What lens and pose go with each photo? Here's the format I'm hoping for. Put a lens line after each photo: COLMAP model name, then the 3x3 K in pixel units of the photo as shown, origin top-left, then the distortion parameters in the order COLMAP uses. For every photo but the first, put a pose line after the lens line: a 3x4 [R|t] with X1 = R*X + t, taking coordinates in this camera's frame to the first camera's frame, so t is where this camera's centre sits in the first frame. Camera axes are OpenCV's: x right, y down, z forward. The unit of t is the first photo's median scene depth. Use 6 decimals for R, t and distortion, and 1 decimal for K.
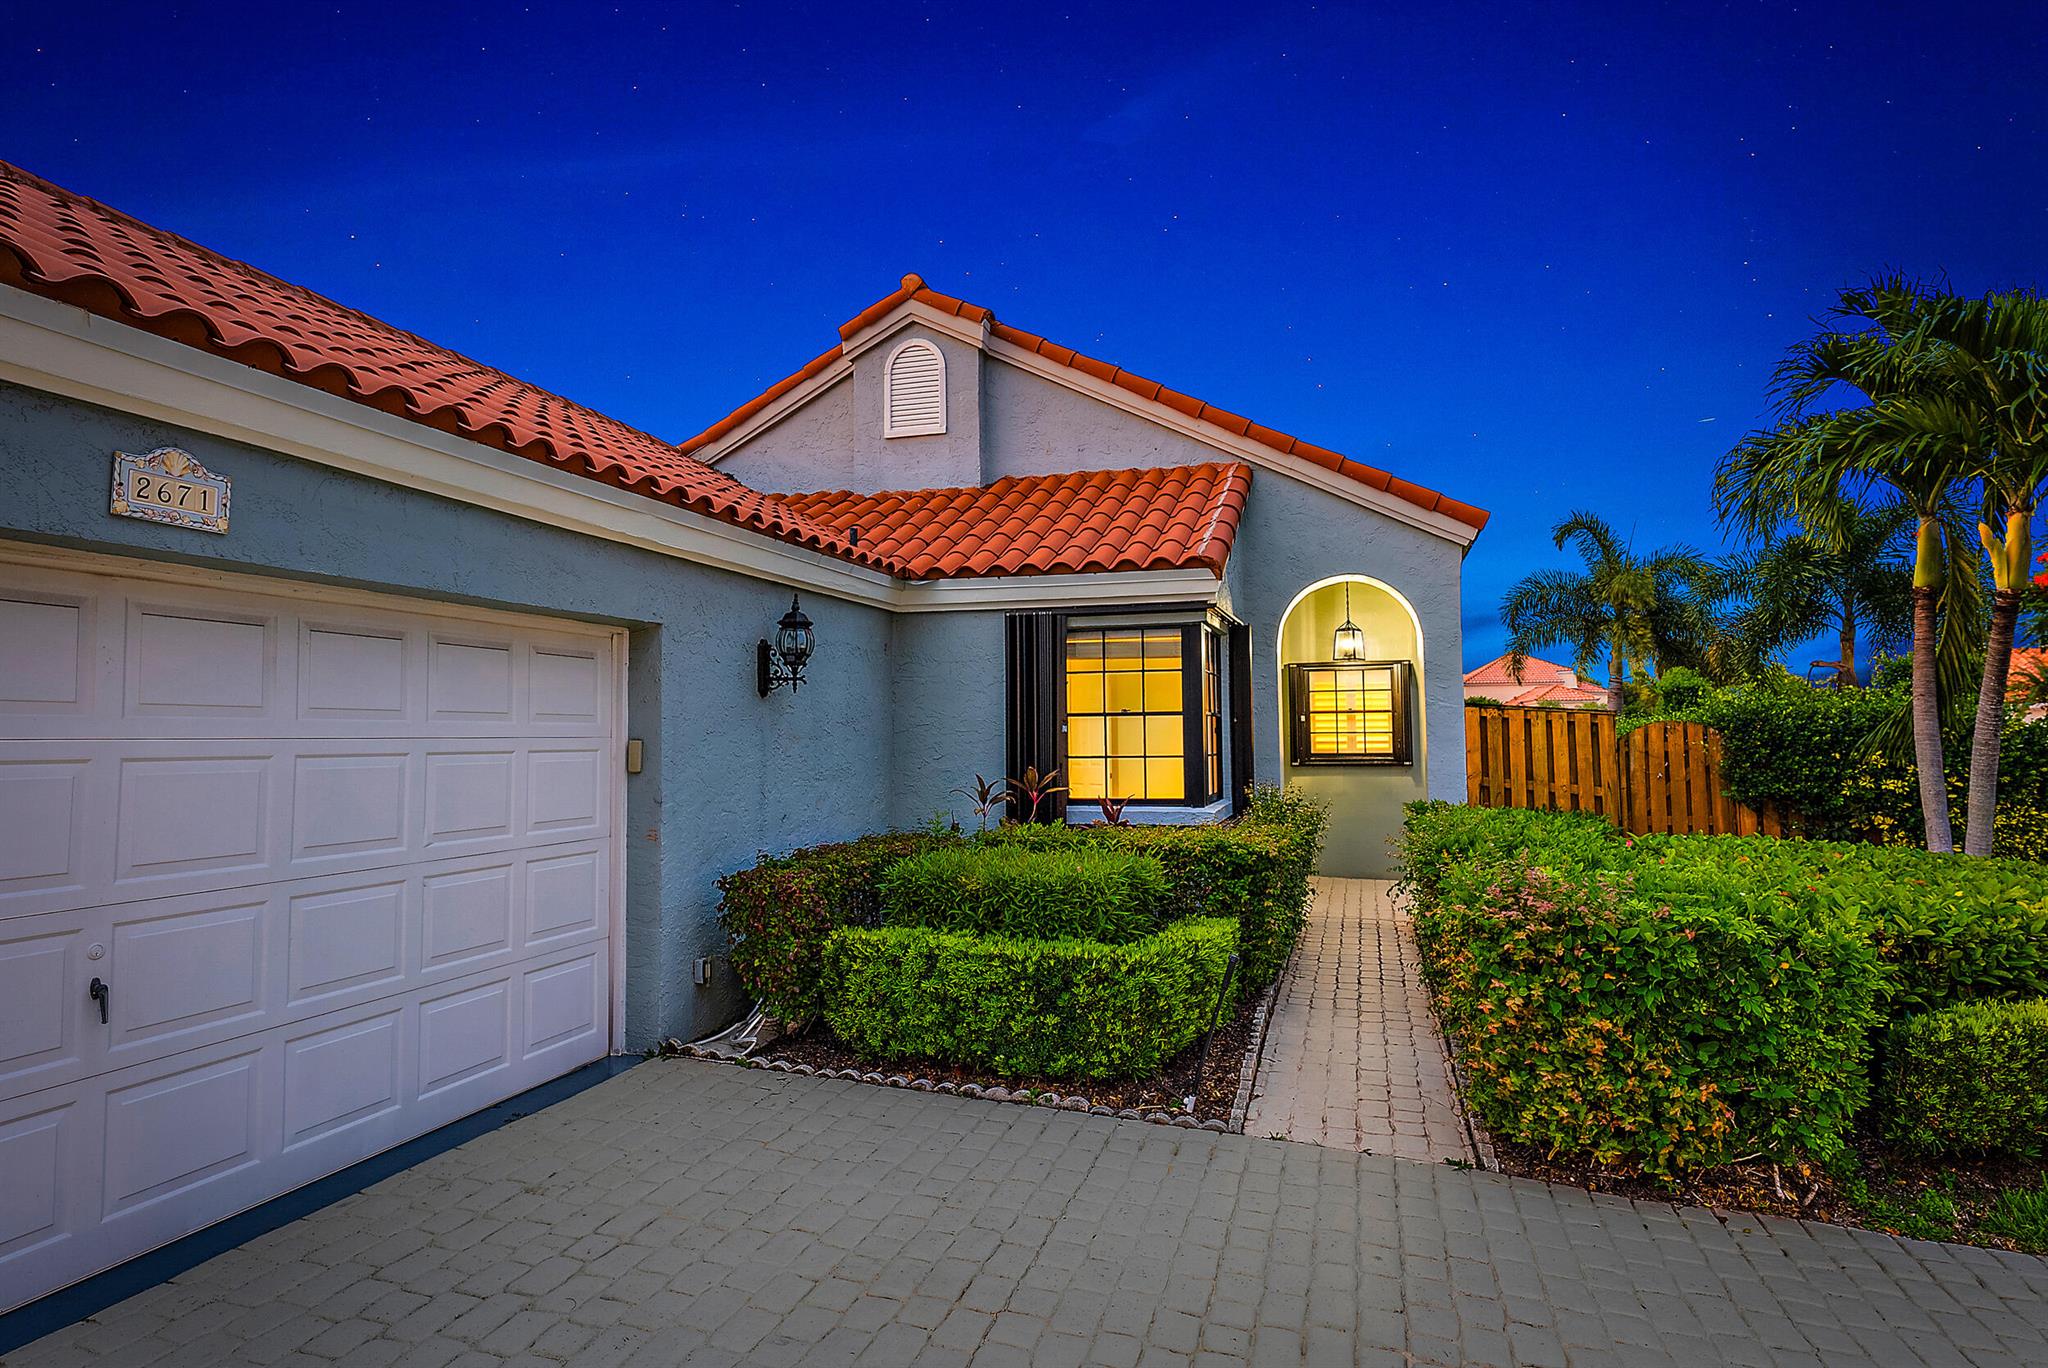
lens RADIAL K [[1129.6, 0, 1024.0], [0, 1129.6, 684.0], [0, 0, 1]] dist [0.002703, 0.000538]
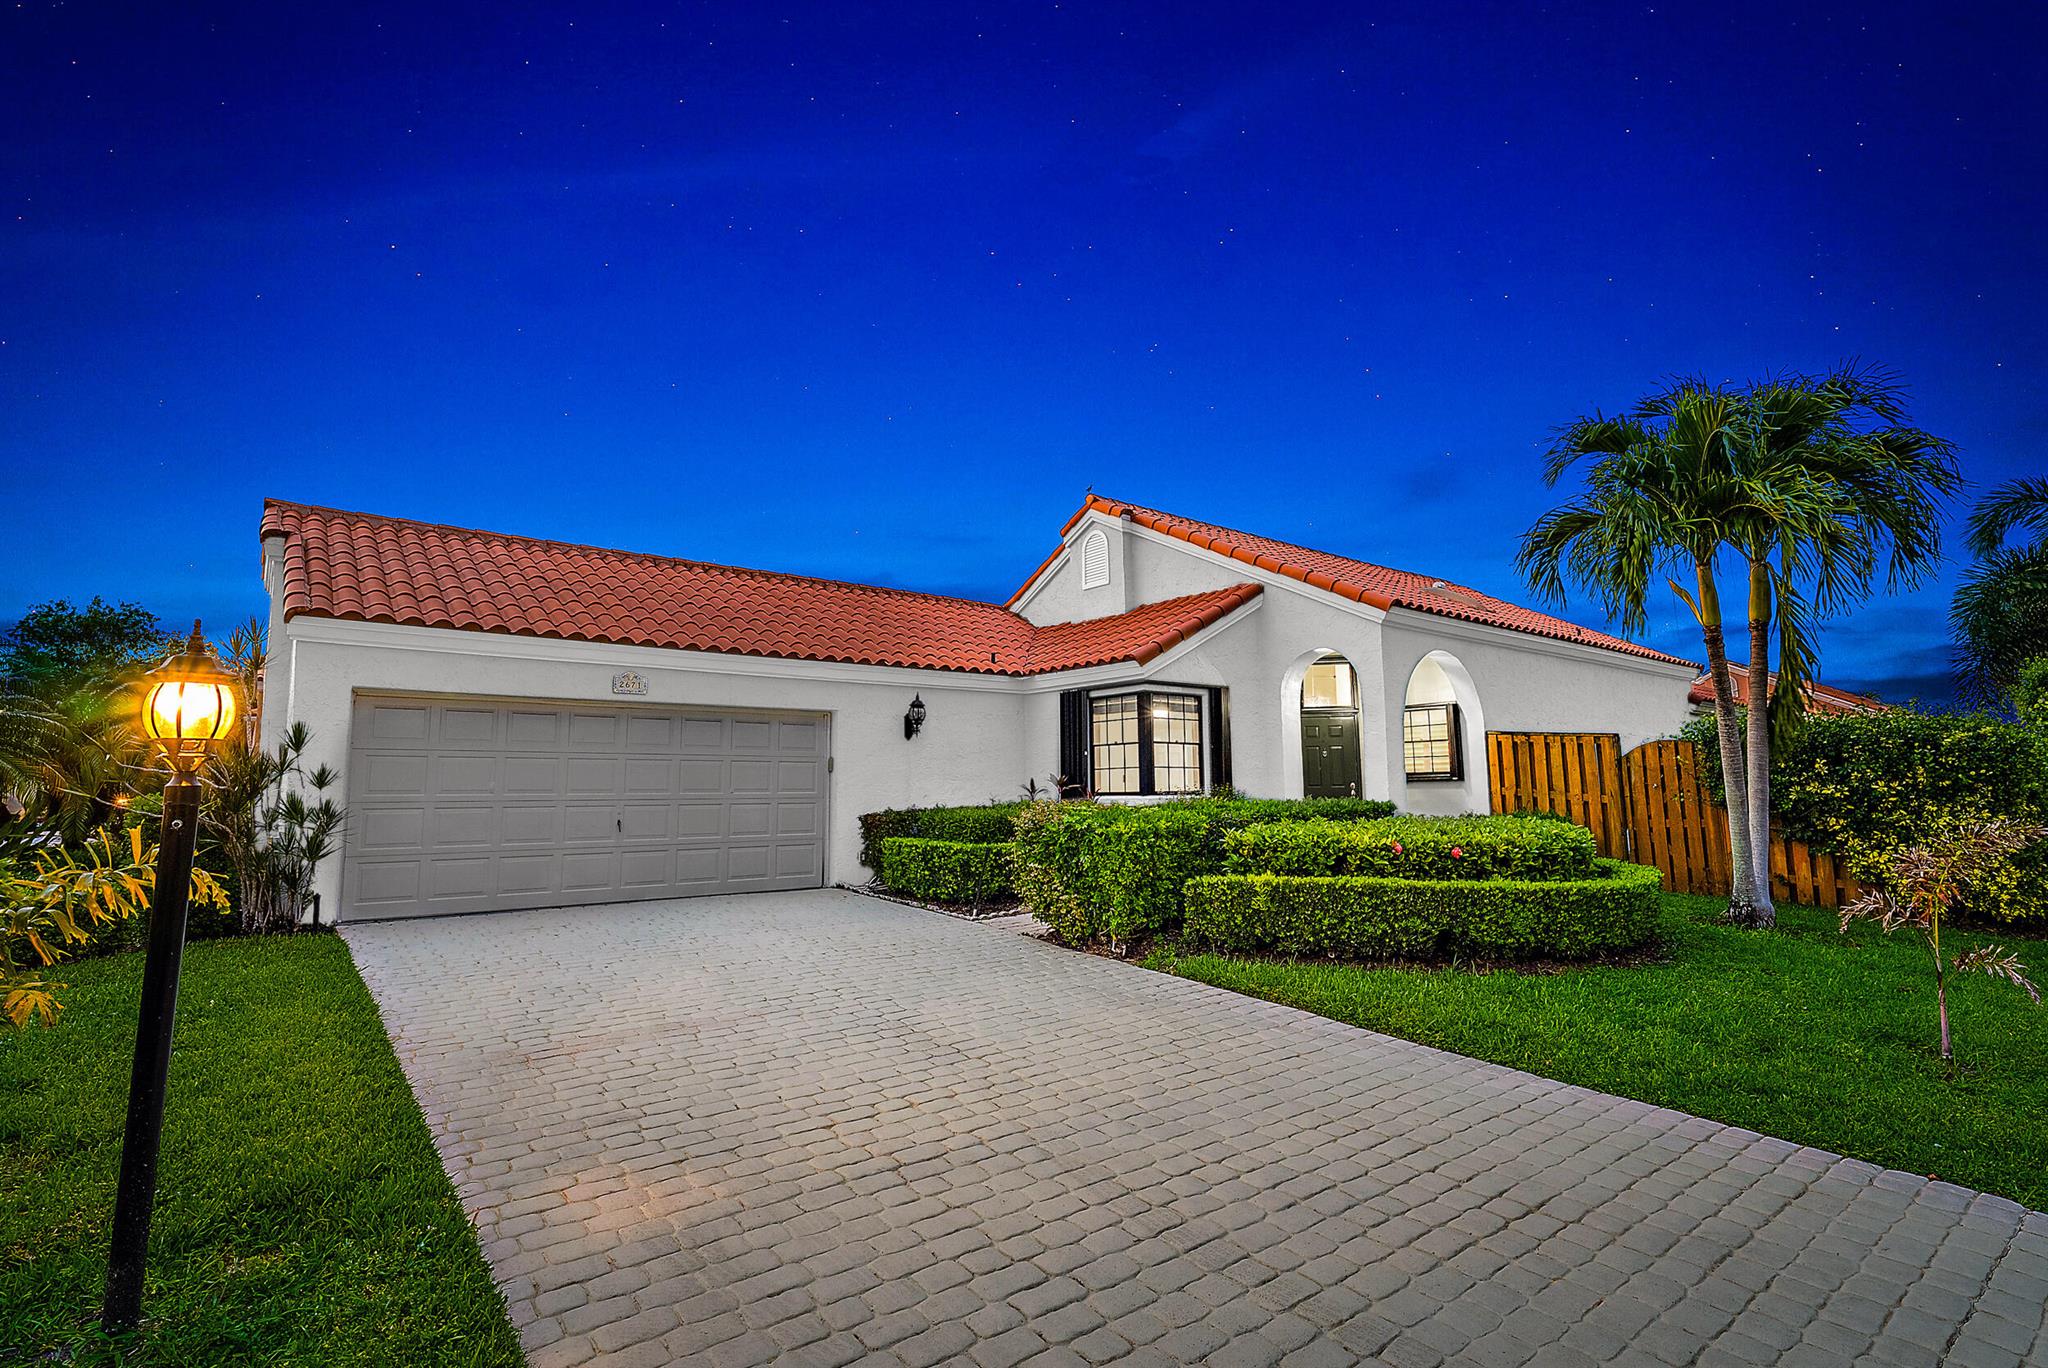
lens RADIAL K [[965.2, 0, 1024.0], [0, 965.2, 684.0], [0, 0, 1]] dist [-0.000792, 0.000091]
pose [[0.819610, -0.064688, -0.569258, 0.754797], [0.029727, 0.997069, -0.070502, 0.031283], [0.572150, 0.040862, 0.819130, -0.298688]]
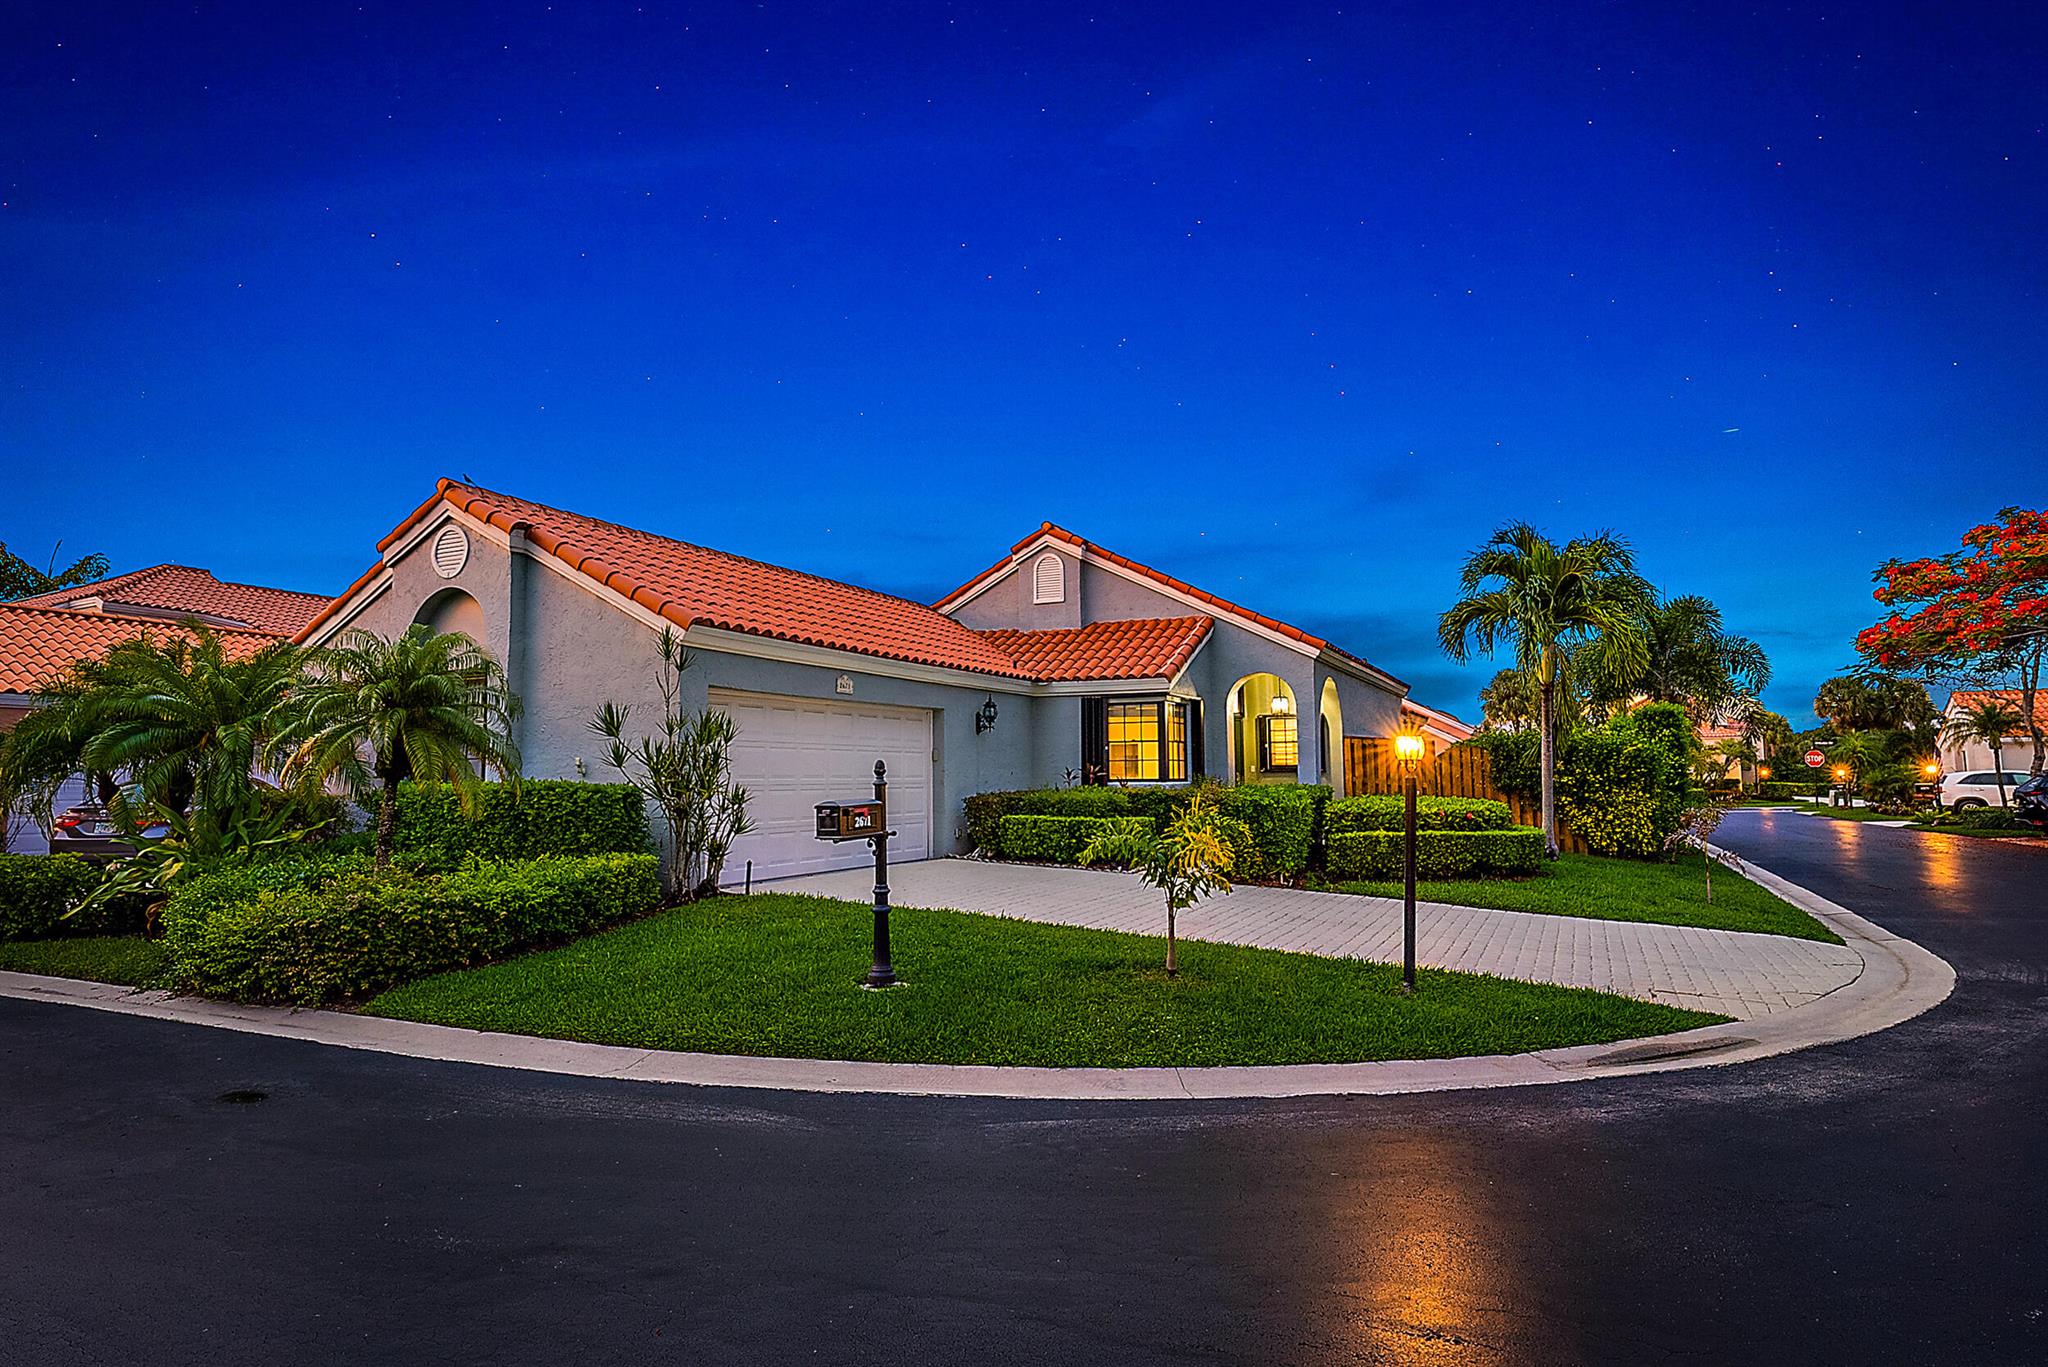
lens RADIAL K [[1107.8, 0, 1024.0], [0, 1107.8, 683.5], [0, 0, 1]] dist [-0.001880, -0.000181]
pose [[0.985731, -0.011246, -0.167951, 0.221023], [0.005198, 0.999323, -0.036409, -0.008563], [0.168247, 0.035016, 0.985123, -1.093528]]
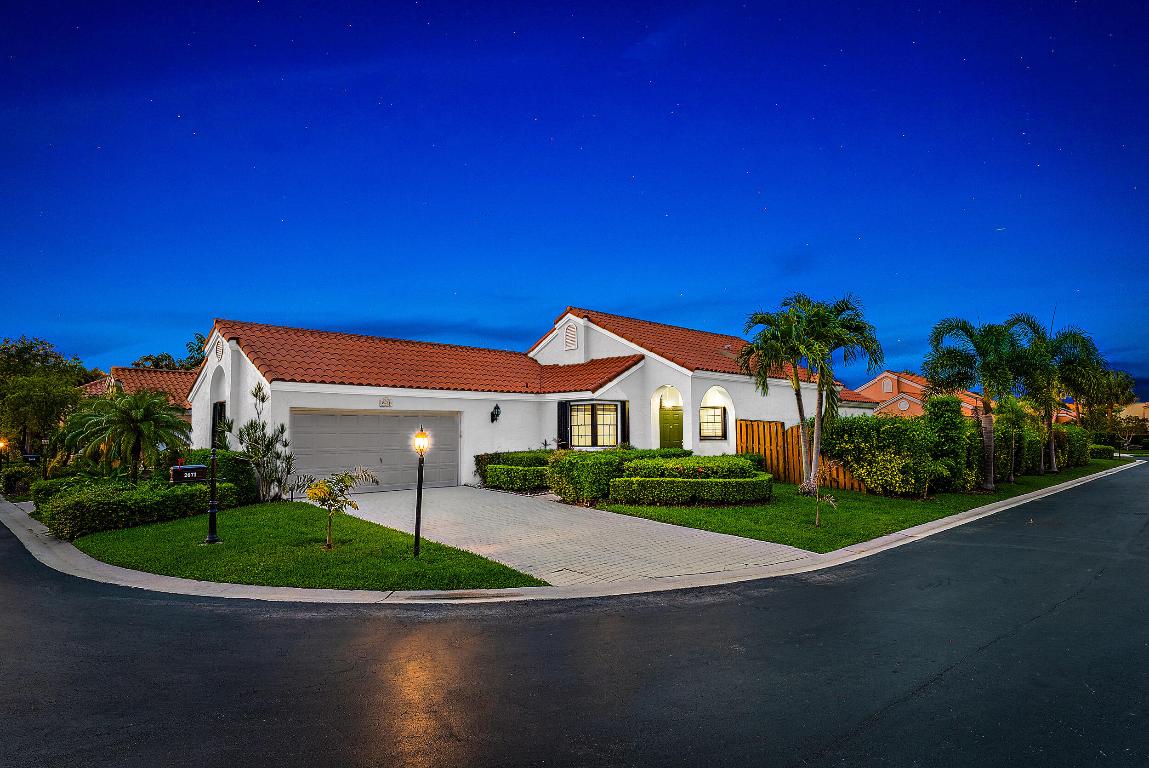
lens RADIAL K [[633.7, 0, 574.5], [0, 633.7, 384.0], [0, 0, 1]] dist [0.002703, 0.000538]
pose [[0.878324, -0.035816, -0.476722, 1.073457], [0.022945, 0.999199, -0.032797, -0.044637], [0.477515, 0.017868, 0.878442, -0.977656]]
